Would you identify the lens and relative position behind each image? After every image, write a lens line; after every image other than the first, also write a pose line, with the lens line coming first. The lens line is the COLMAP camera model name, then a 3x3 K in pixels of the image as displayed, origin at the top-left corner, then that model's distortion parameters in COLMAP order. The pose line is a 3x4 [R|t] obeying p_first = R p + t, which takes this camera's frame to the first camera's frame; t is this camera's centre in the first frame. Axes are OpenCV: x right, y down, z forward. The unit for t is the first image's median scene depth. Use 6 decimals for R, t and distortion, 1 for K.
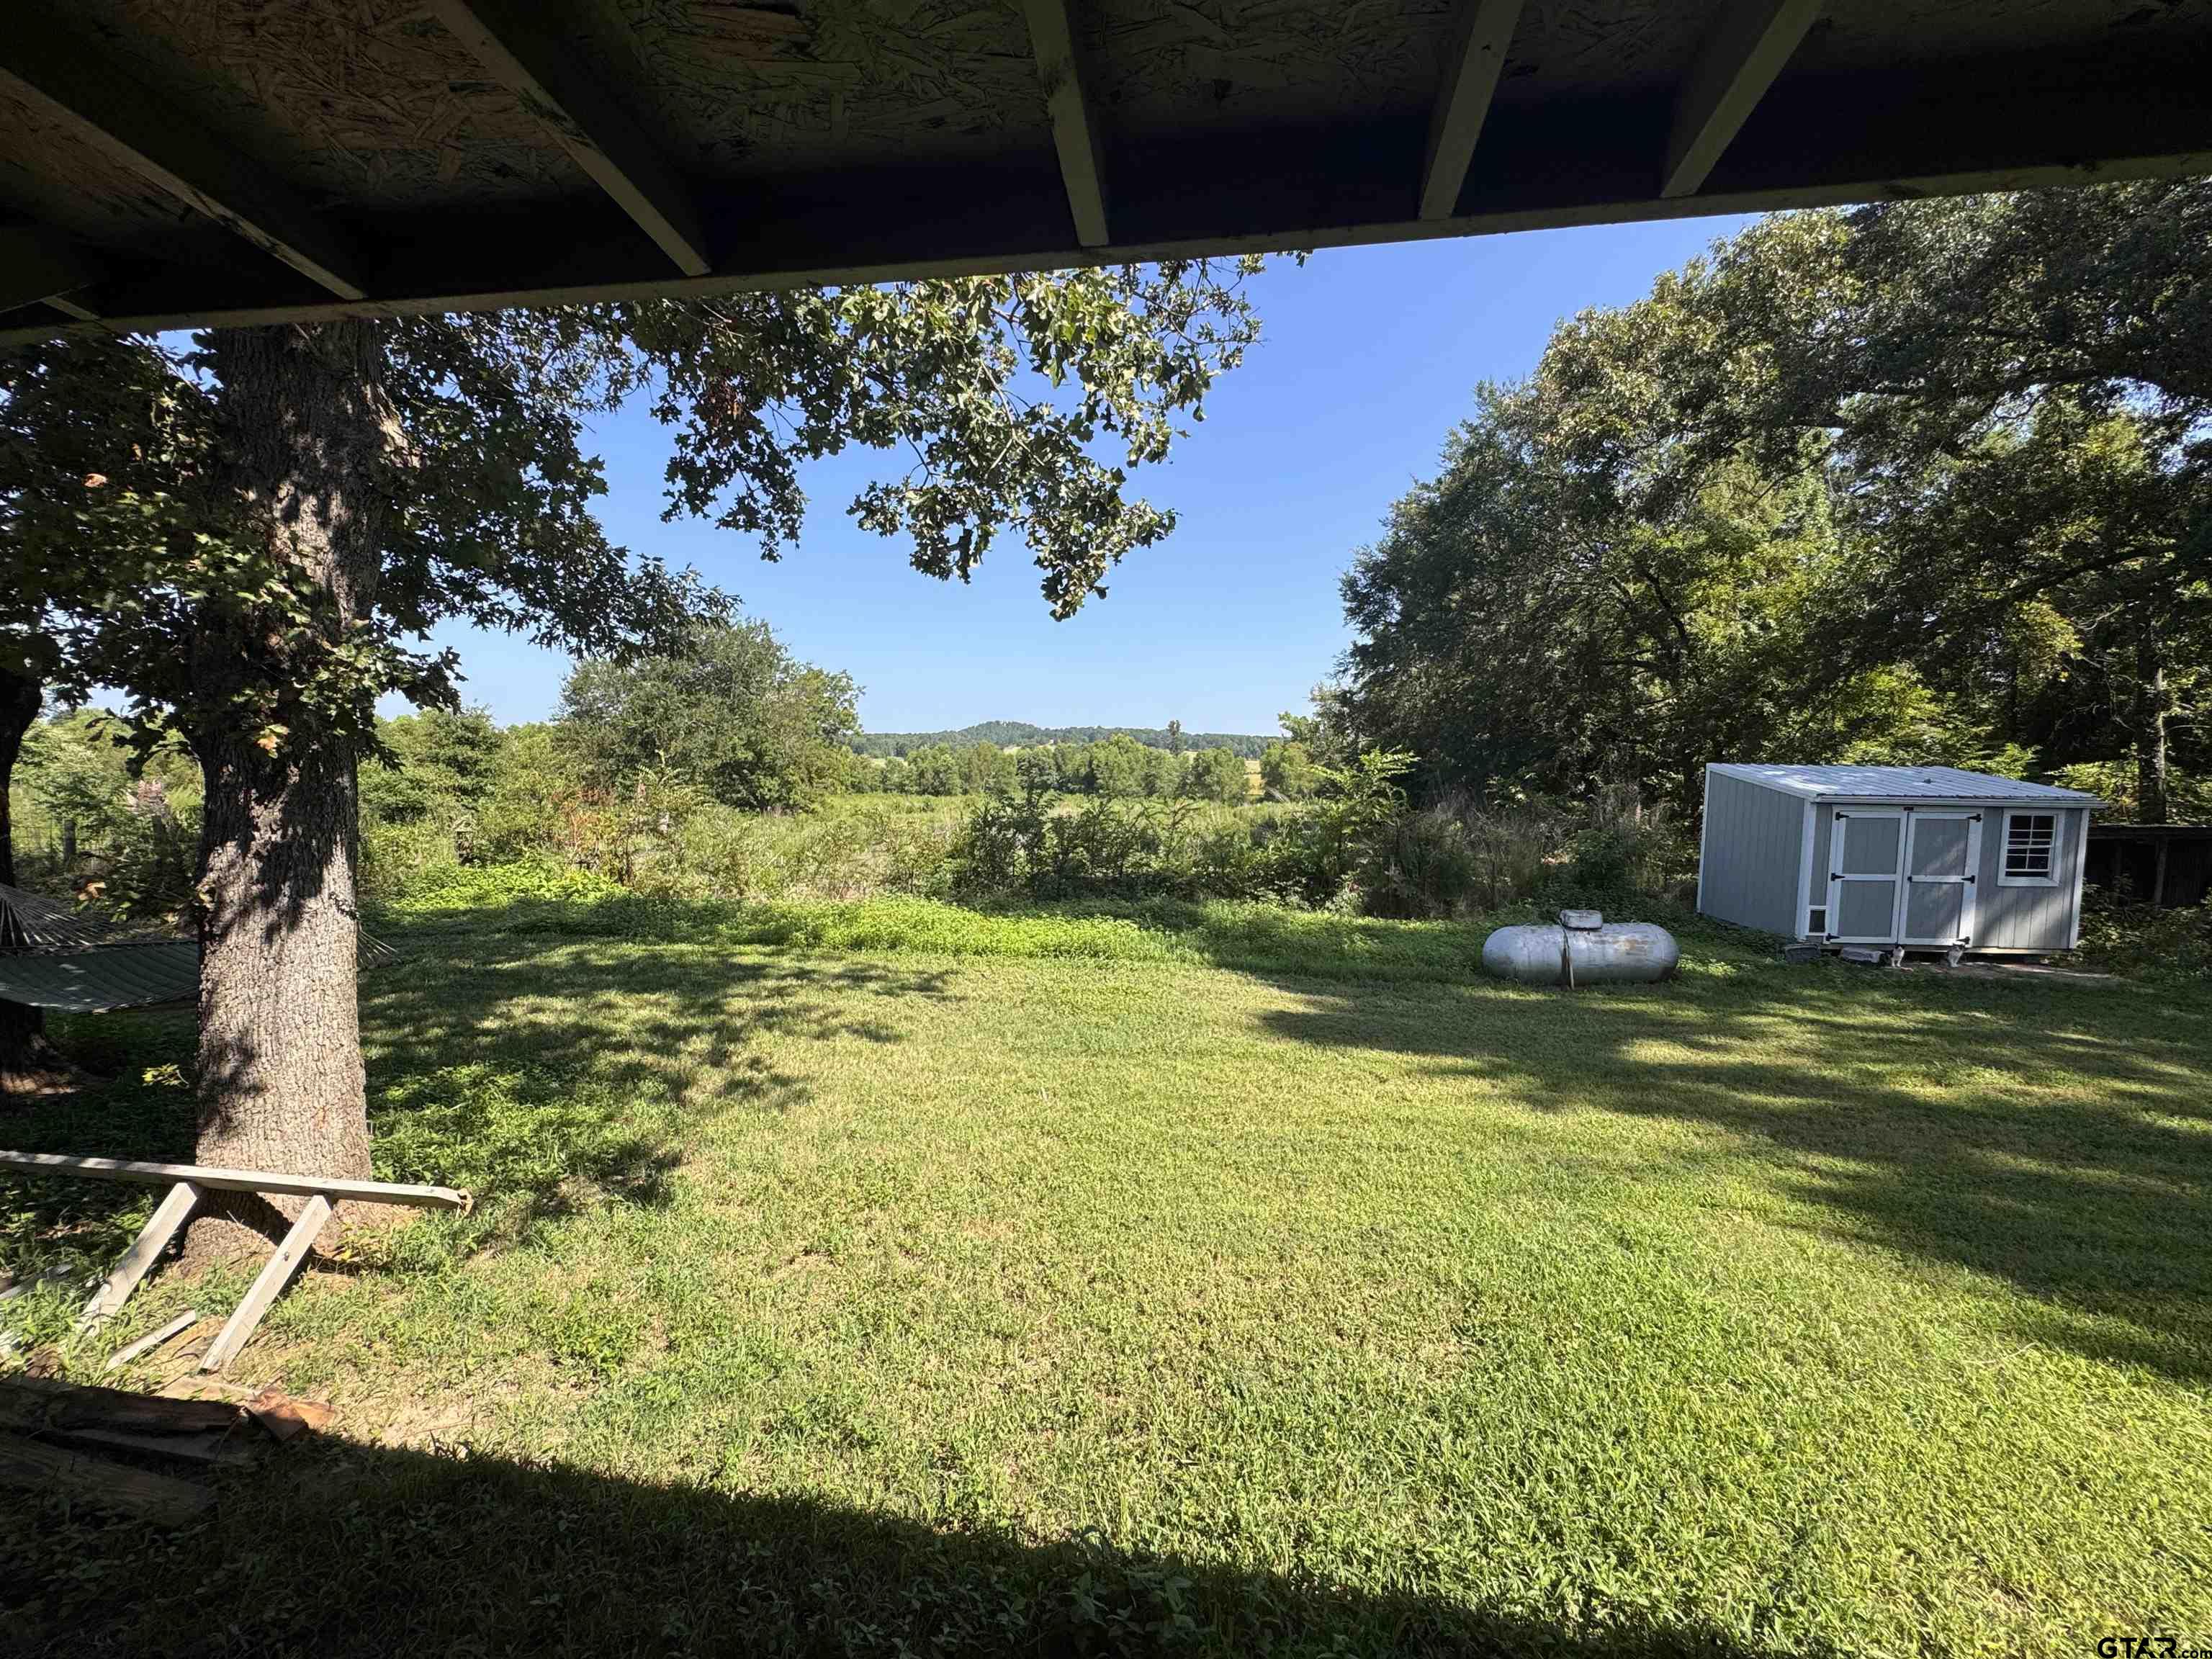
lens RADIAL K [[886.8, 0, 1101.6], [0, 886.8, 833.1], [0, 0, 1]] dist [-0.000977, -0.000377]
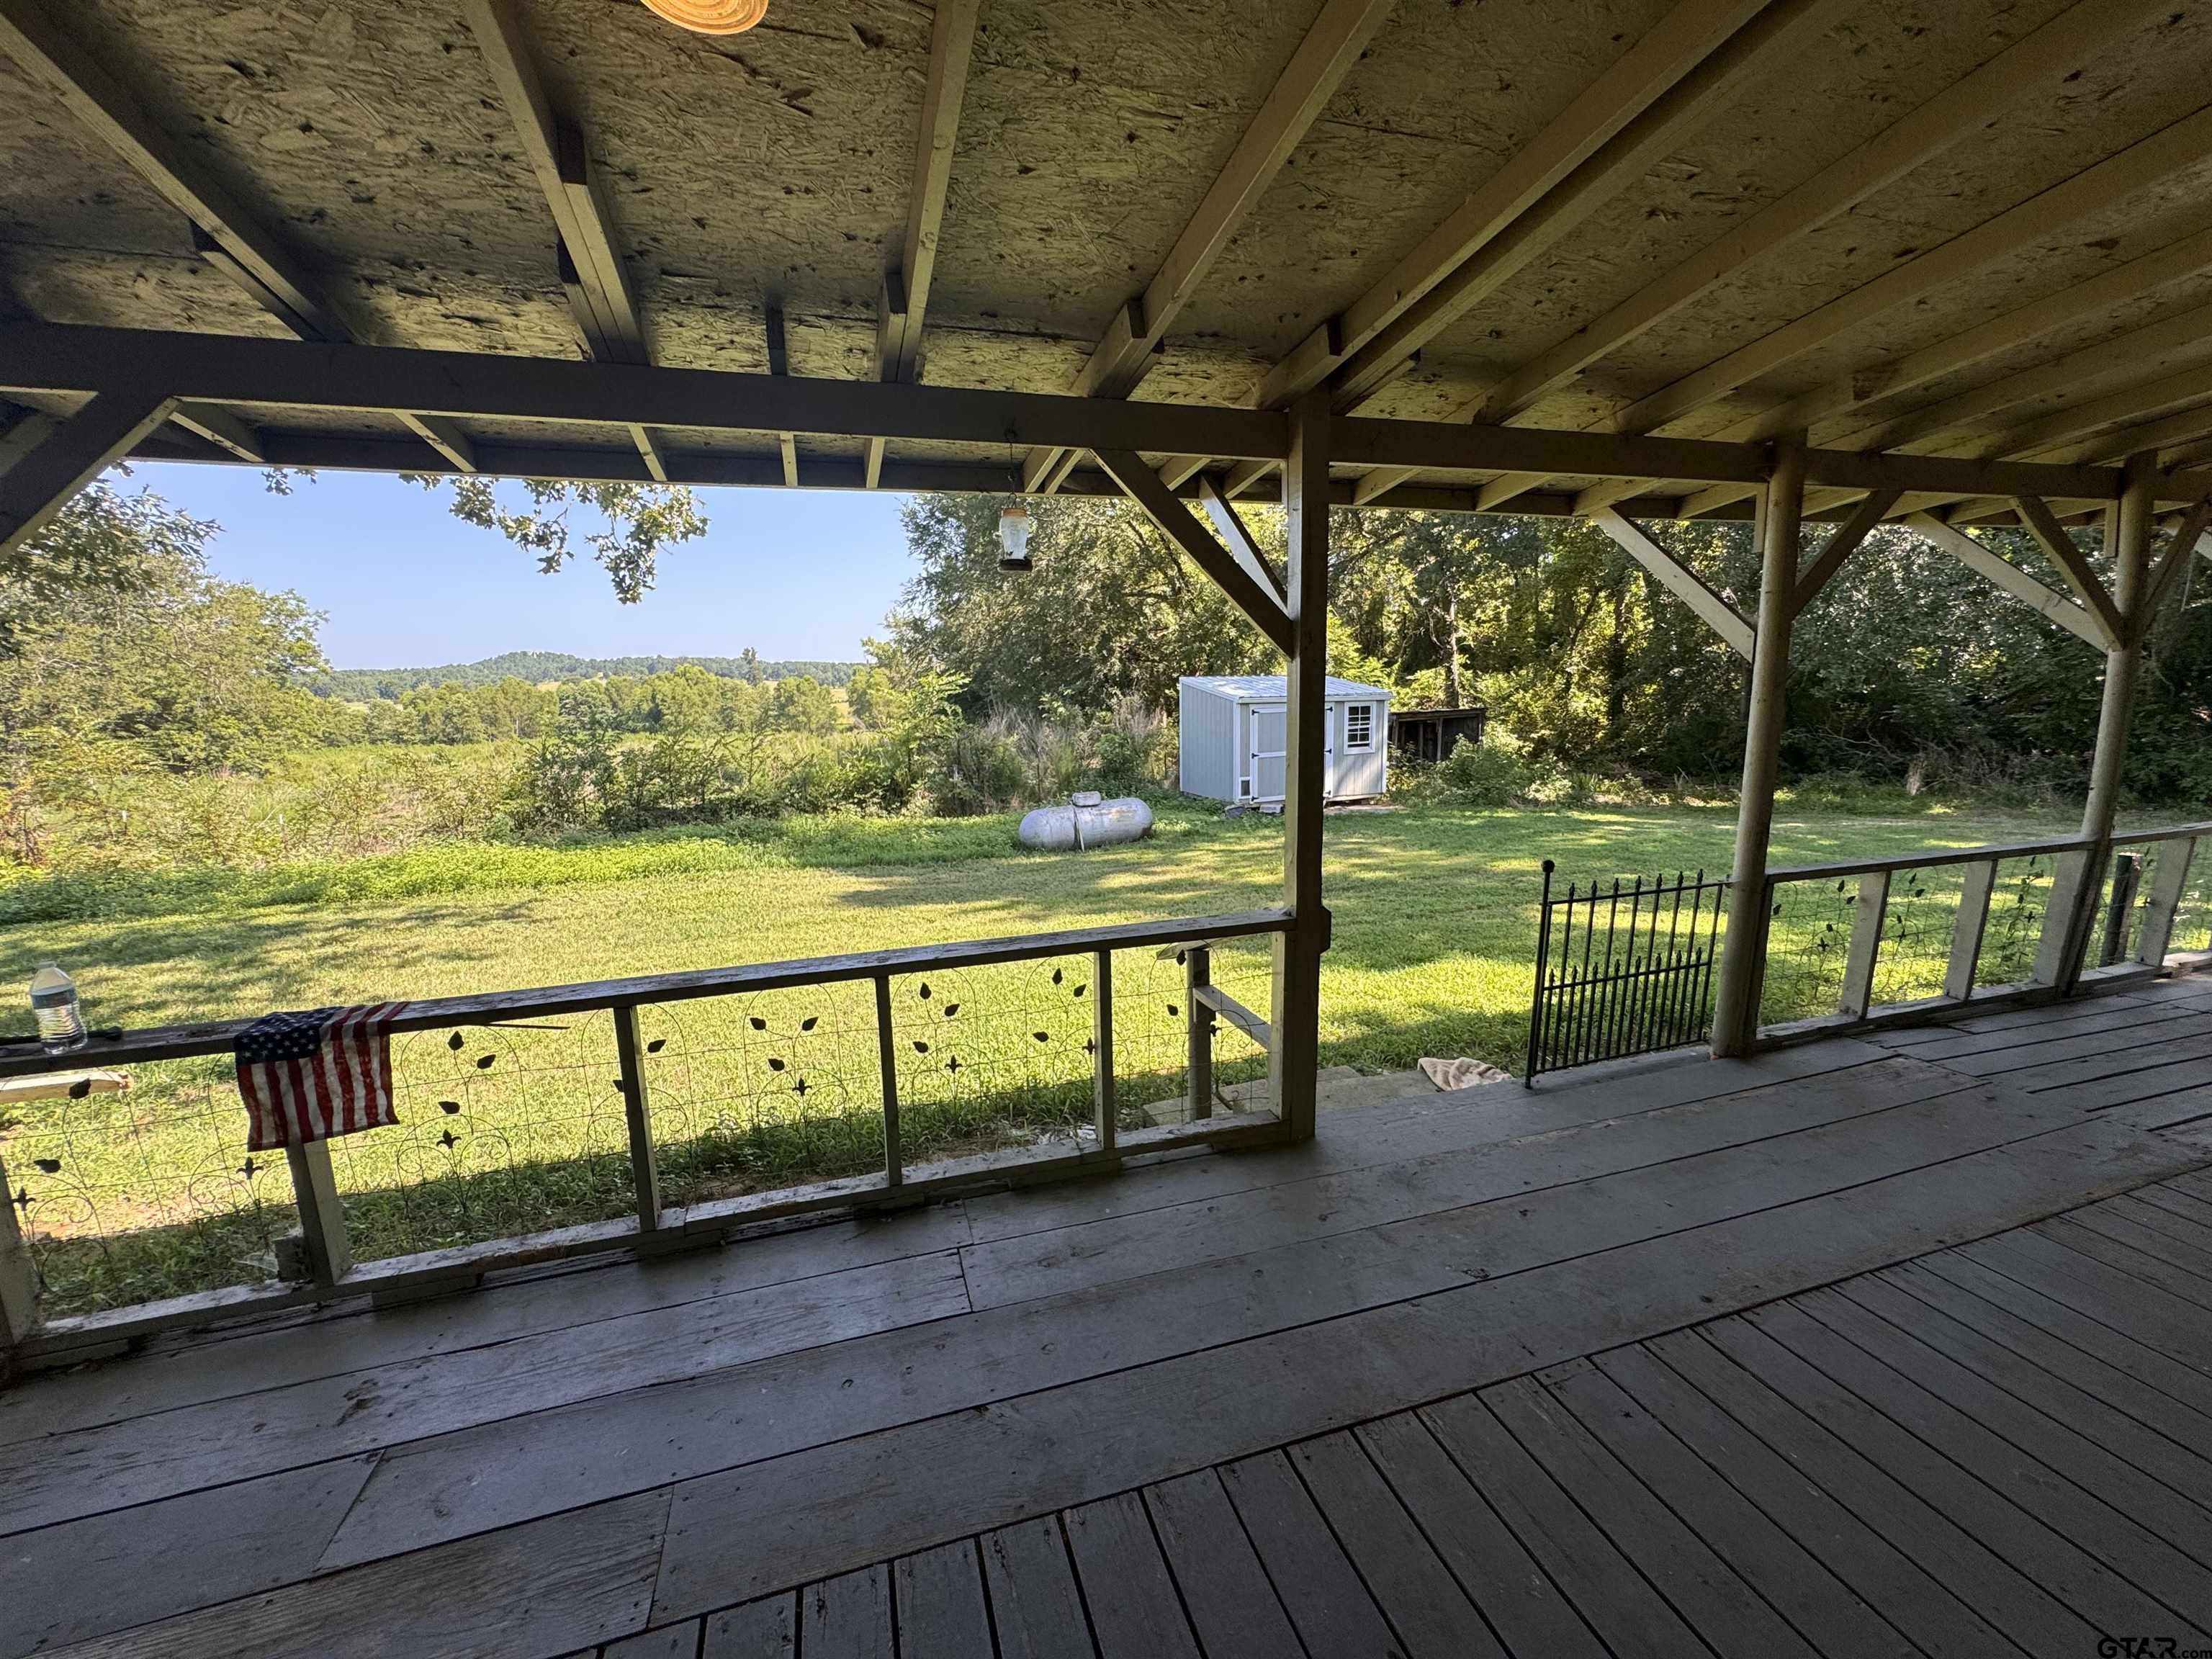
lens RADIAL K [[886.8, 0, 1101.6], [0, 886.8, 833.1], [0, 0, 1]] dist [-0.000977, -0.000377]
pose [[0.899296, -0.103085, 0.425018, -0.004703], [0.068039, 0.992968, 0.096872, 0.017870], [-0.432015, -0.058199, 0.899986, -0.169839]]
